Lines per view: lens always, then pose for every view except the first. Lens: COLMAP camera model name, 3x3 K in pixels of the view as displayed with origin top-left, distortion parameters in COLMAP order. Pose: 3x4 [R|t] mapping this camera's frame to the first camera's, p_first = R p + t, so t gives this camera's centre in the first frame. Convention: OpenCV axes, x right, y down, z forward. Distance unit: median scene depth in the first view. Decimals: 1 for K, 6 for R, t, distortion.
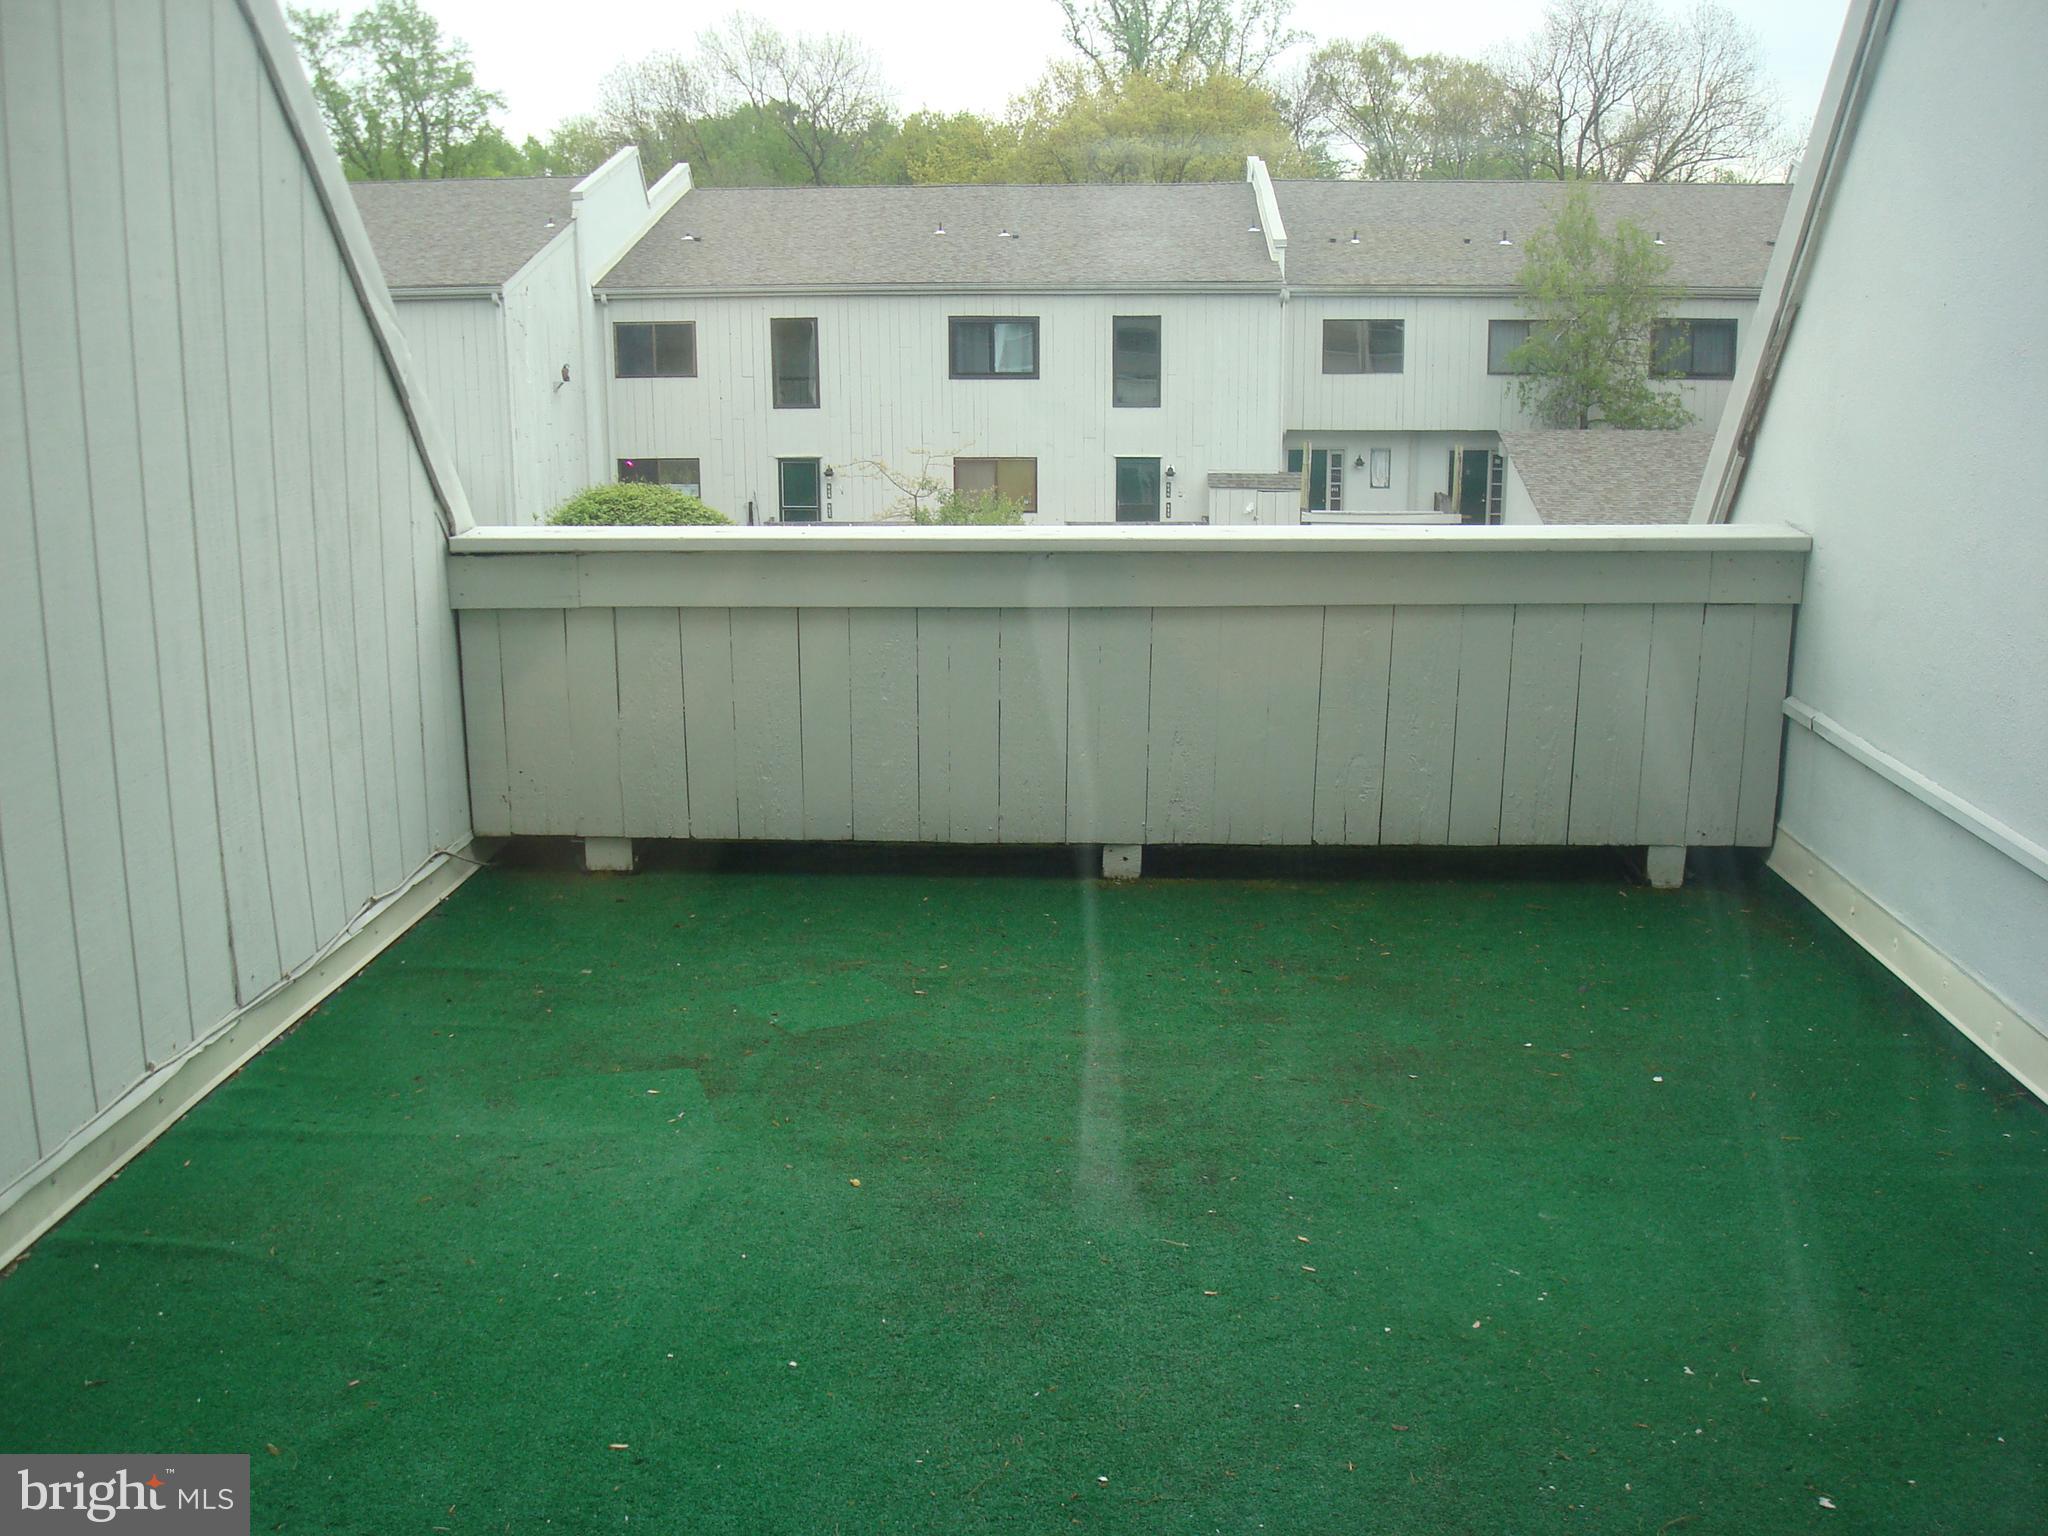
lens RADIAL K [[2100.9, 0, 1026.4], [0, 2100.9, 769.6], [0, 0, 1]] dist [-0.097473, 0.000000]
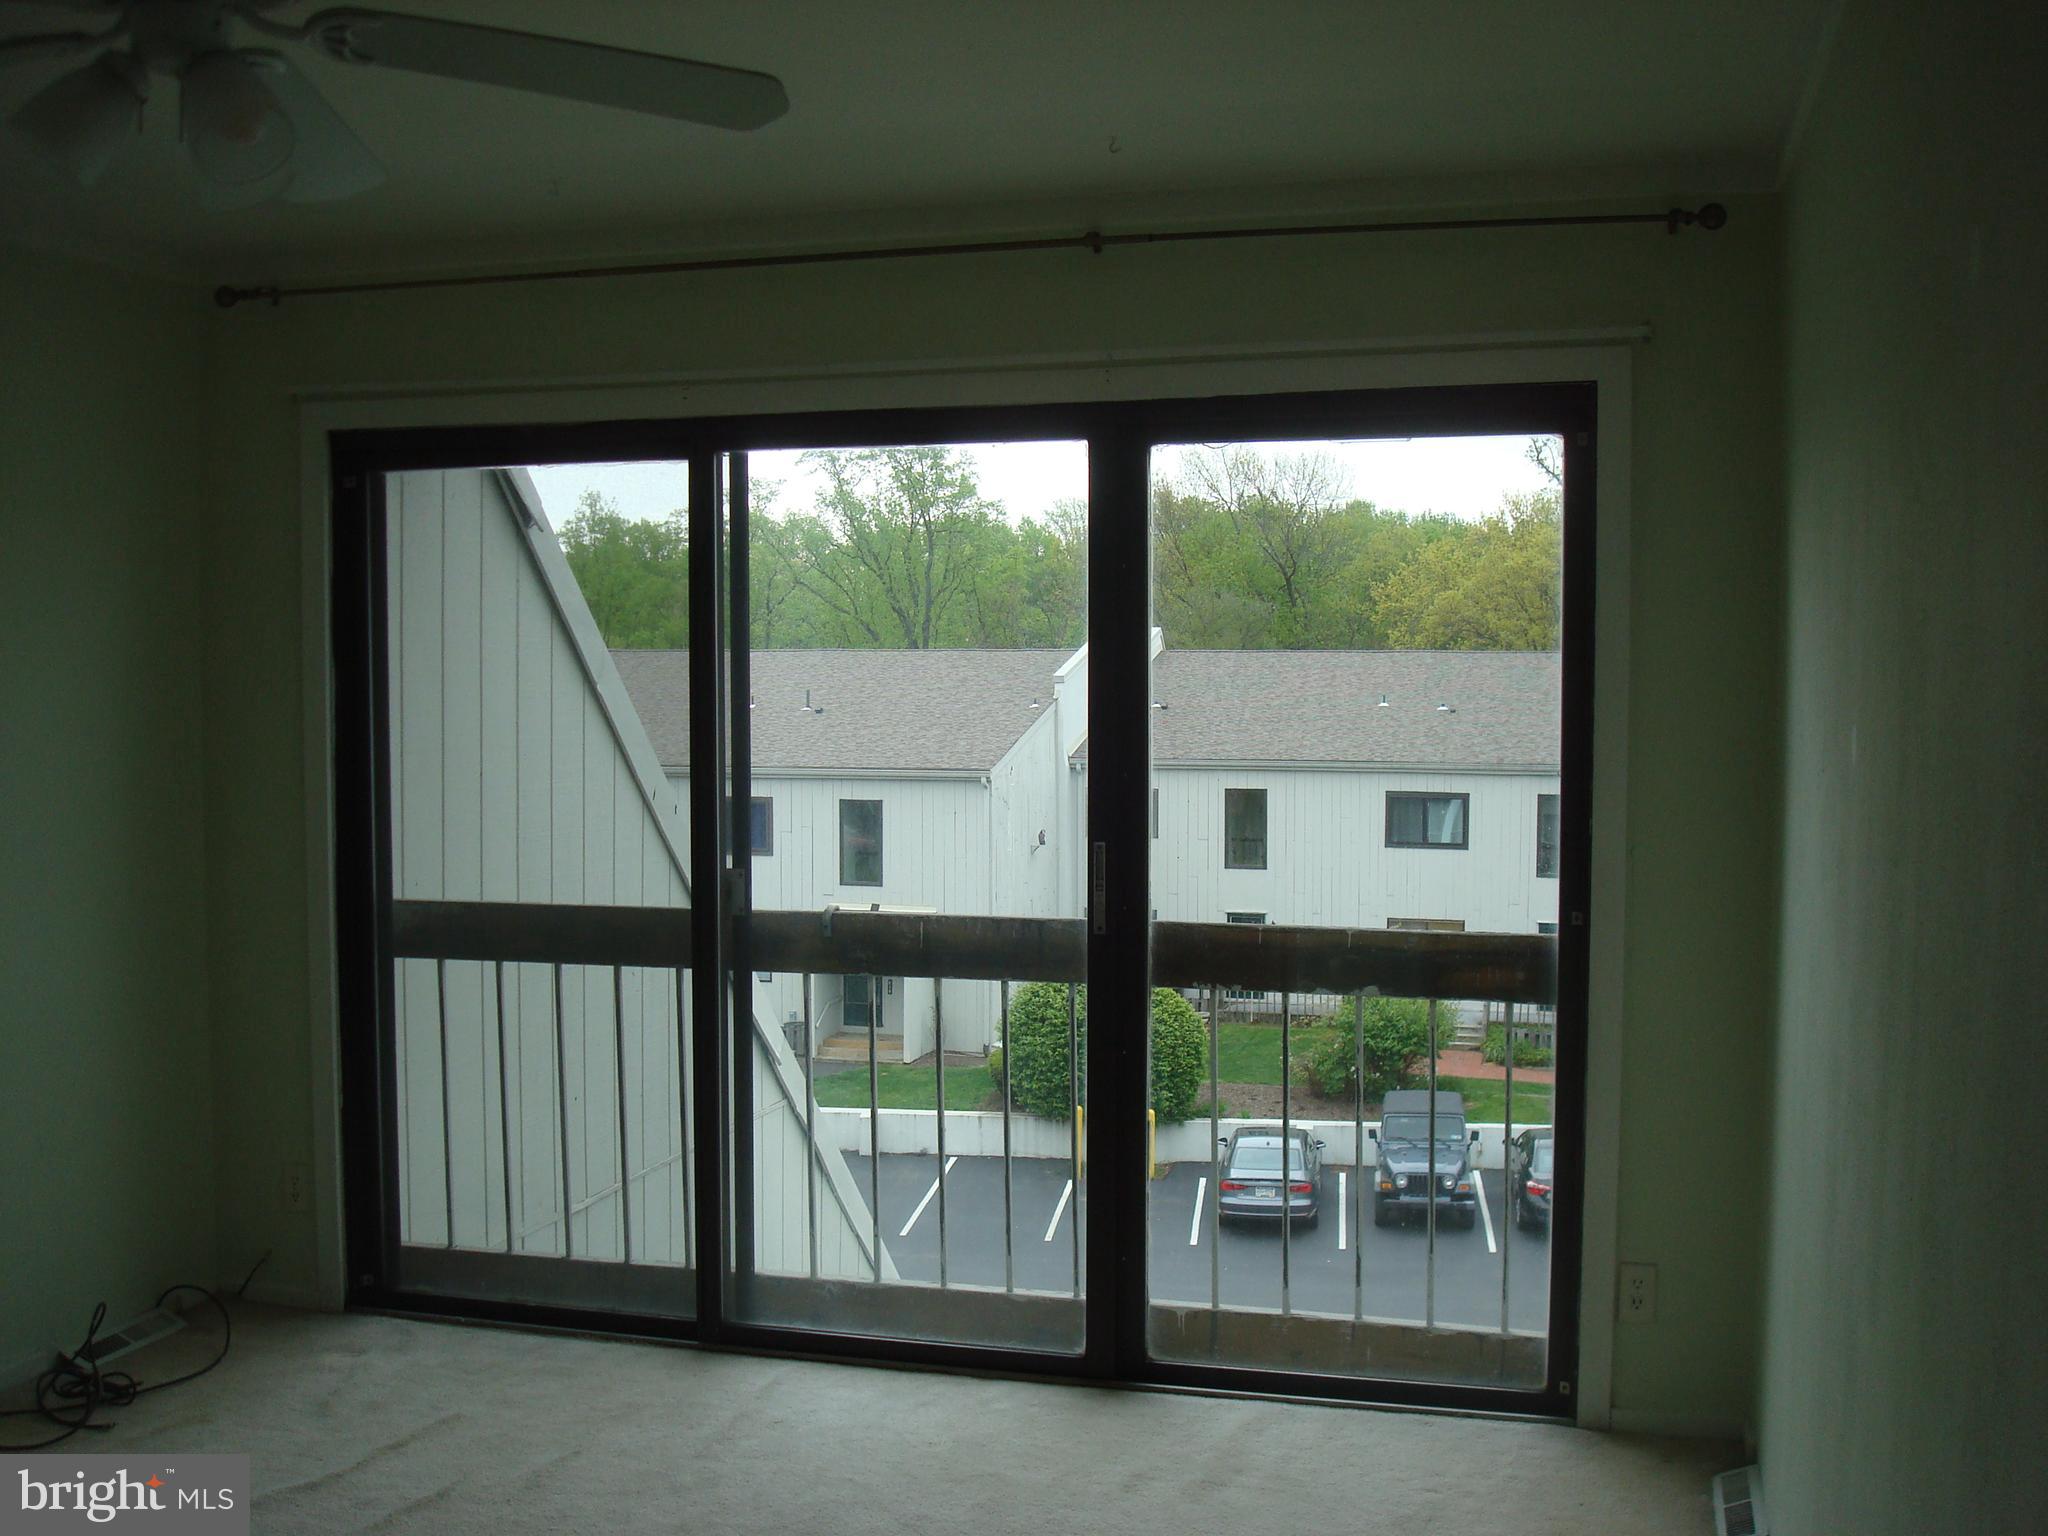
lens RADIAL K [[2100.9, 0, 1037.4], [0, 2100.9, 772.7], [0, 0, 1]] dist [-0.097473, 0.000000]
pose [[0.975663, 0.019682, -0.218389, 0.023225], [-0.054493, 0.986482, -0.154544, -0.043749], [0.212395, 0.162684, 0.963547, -0.098617]]
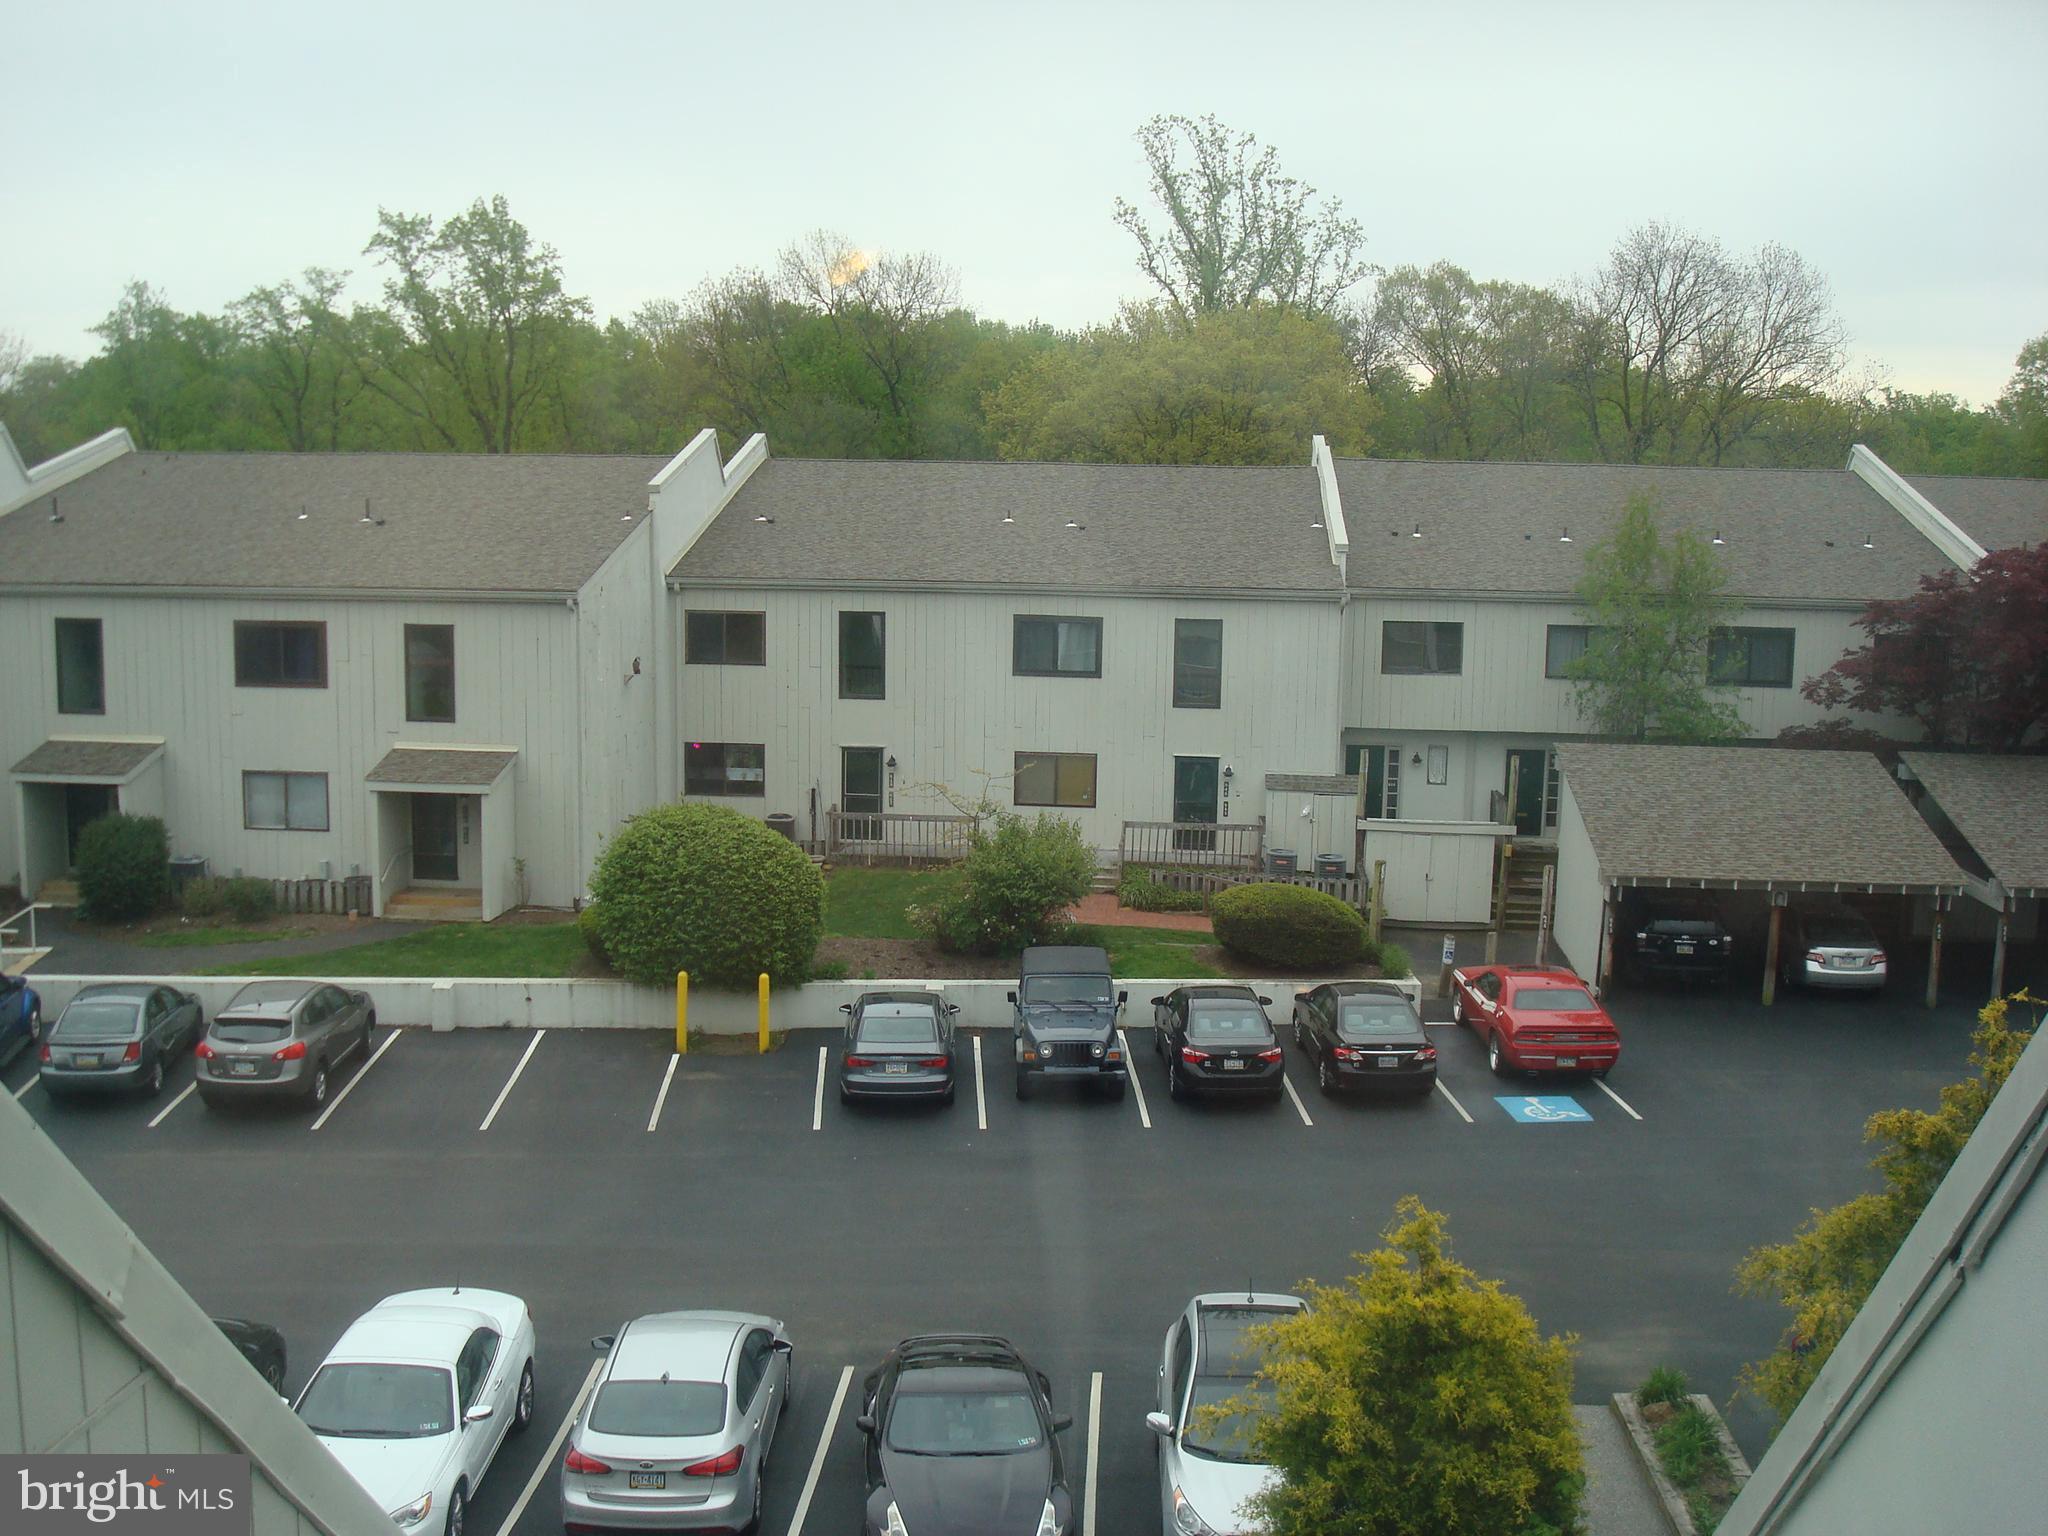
lens RADIAL K [[2100.9, 0, 1035.0], [0, 2100.9, 767.3], [0, 0, 1]] dist [-0.097473, 0.000000]
pose [[0.999291, 0.027633, -0.025571, 0.001172], [-0.029527, 0.996600, -0.076922, -0.061418], [0.023359, 0.077623, 0.996709, -0.011363]]
